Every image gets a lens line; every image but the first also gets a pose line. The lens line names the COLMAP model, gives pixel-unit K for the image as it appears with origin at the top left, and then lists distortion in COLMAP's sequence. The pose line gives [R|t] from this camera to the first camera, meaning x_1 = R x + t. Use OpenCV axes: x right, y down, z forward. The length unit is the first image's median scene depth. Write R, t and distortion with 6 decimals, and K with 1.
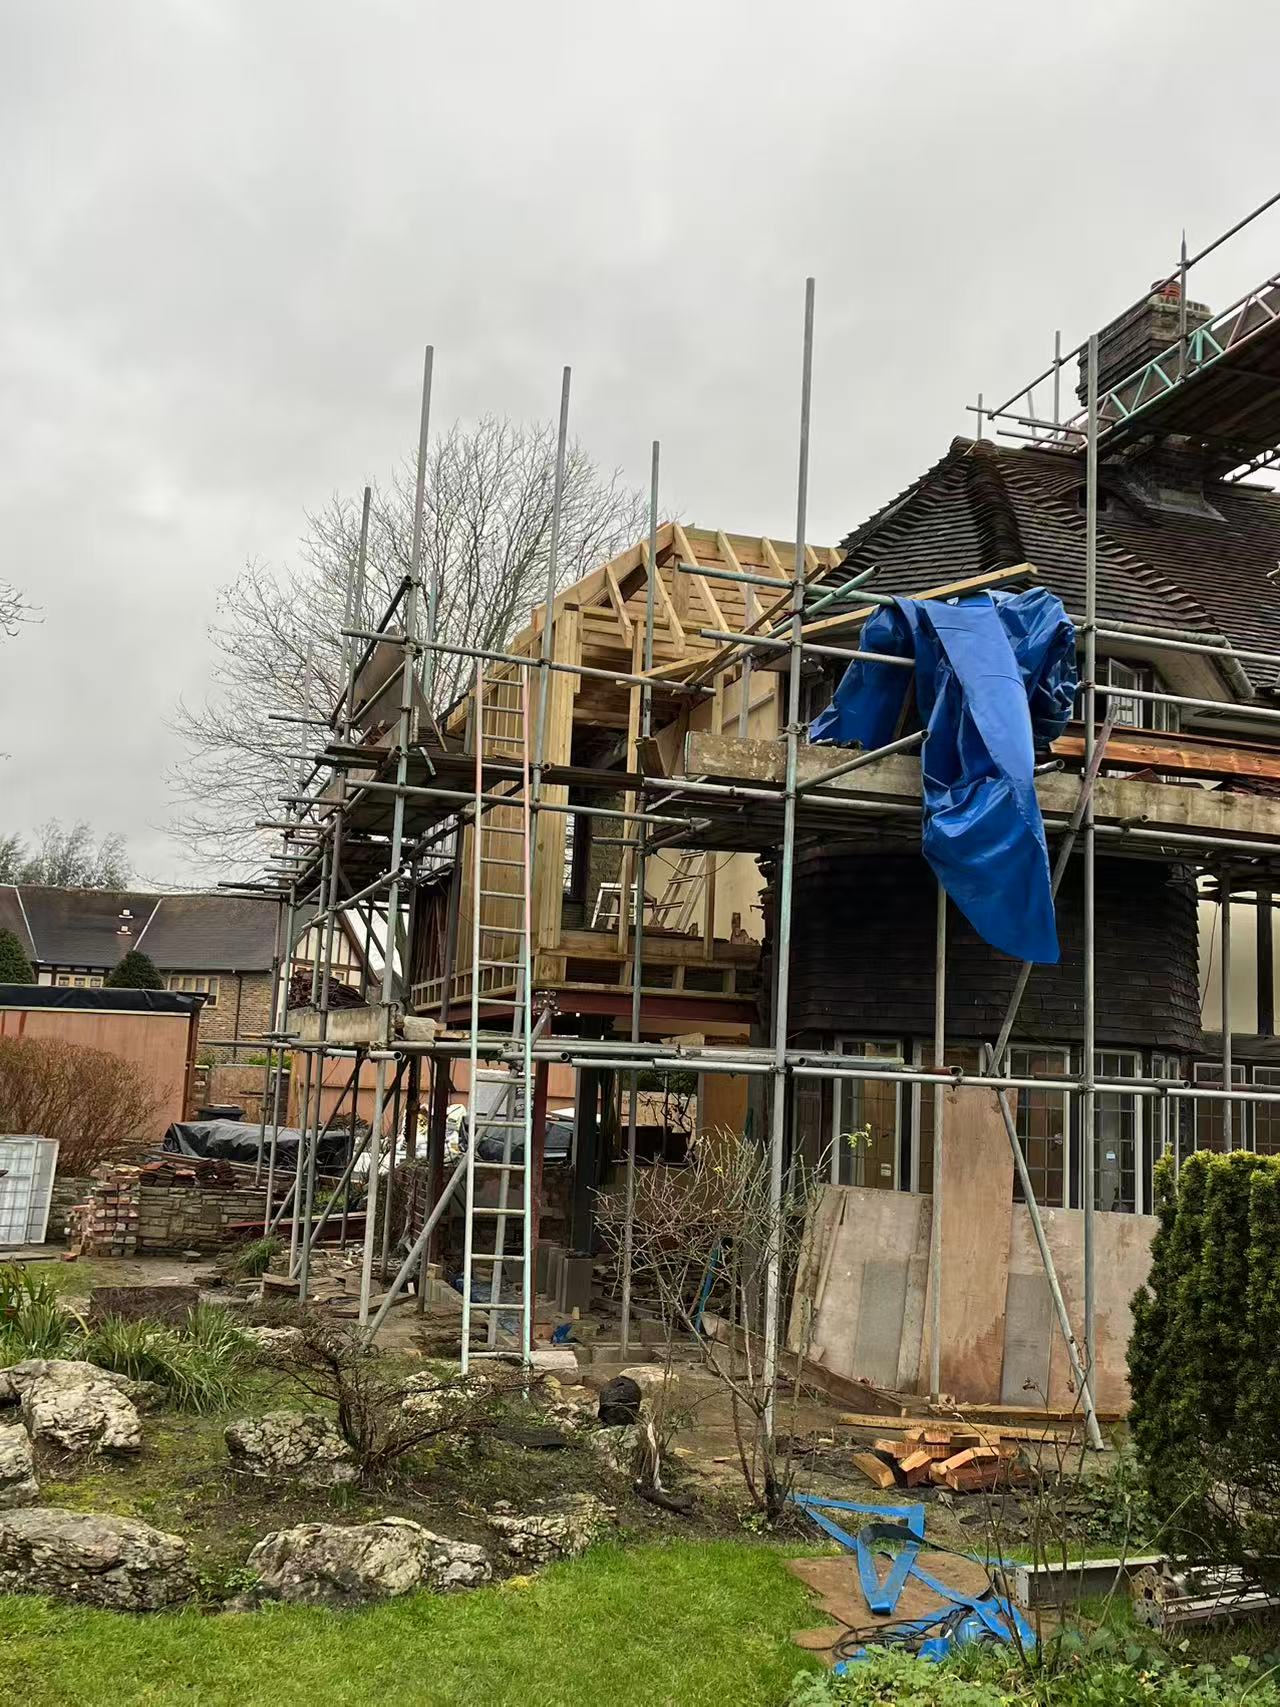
lens RADIAL K [[1567.3, 0, 640.0], [0, 1567.3, 853.5], [0, 0, 1]] dist [0.015549, -0.016930]
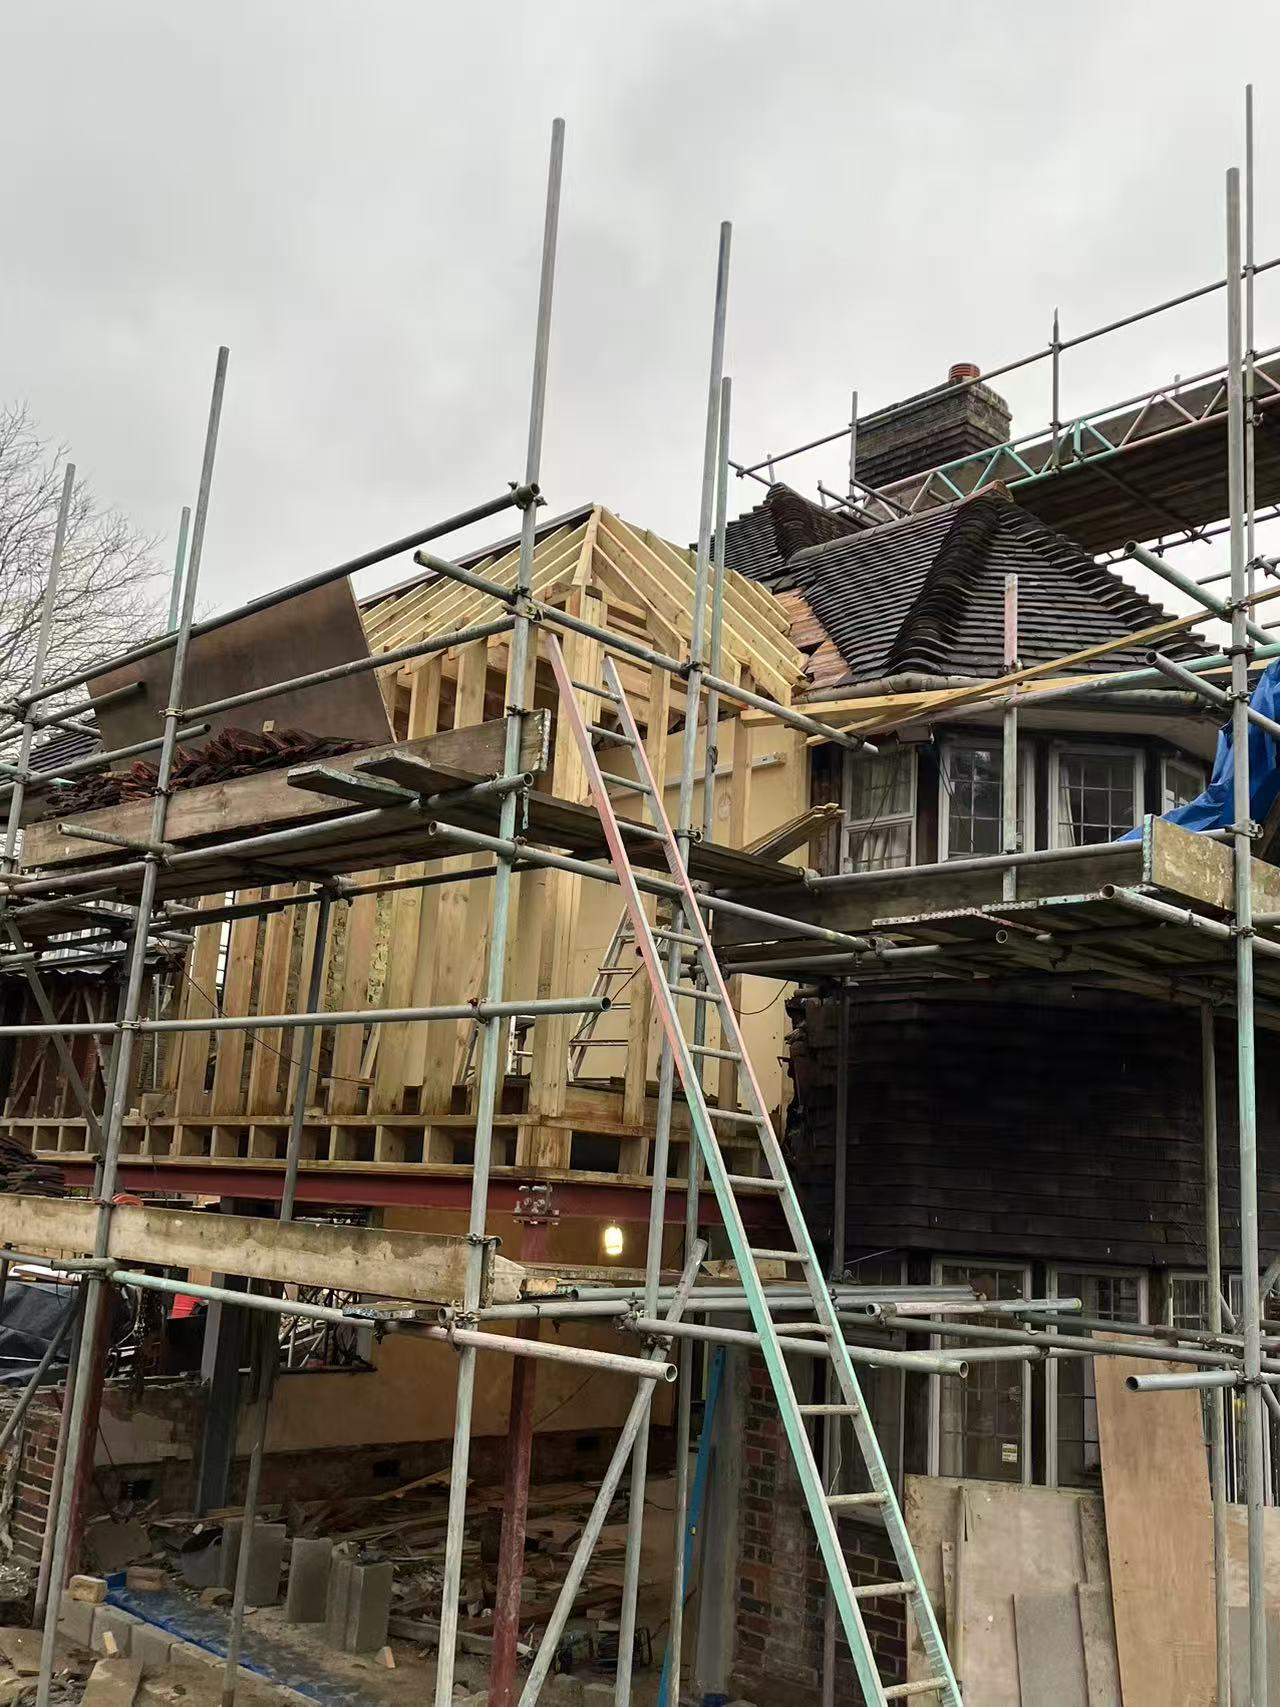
lens RADIAL K [[1567.3, 0, 640.0], [0, 1567.3, 853.5], [0, 0, 1]] dist [0.015549, -0.016930]
pose [[0.889064, 0.103125, 0.446016, -0.334341], [-0.079648, 0.994282, -0.071125, -0.002982], [-0.450800, 0.027710, 0.892195, 0.437689]]
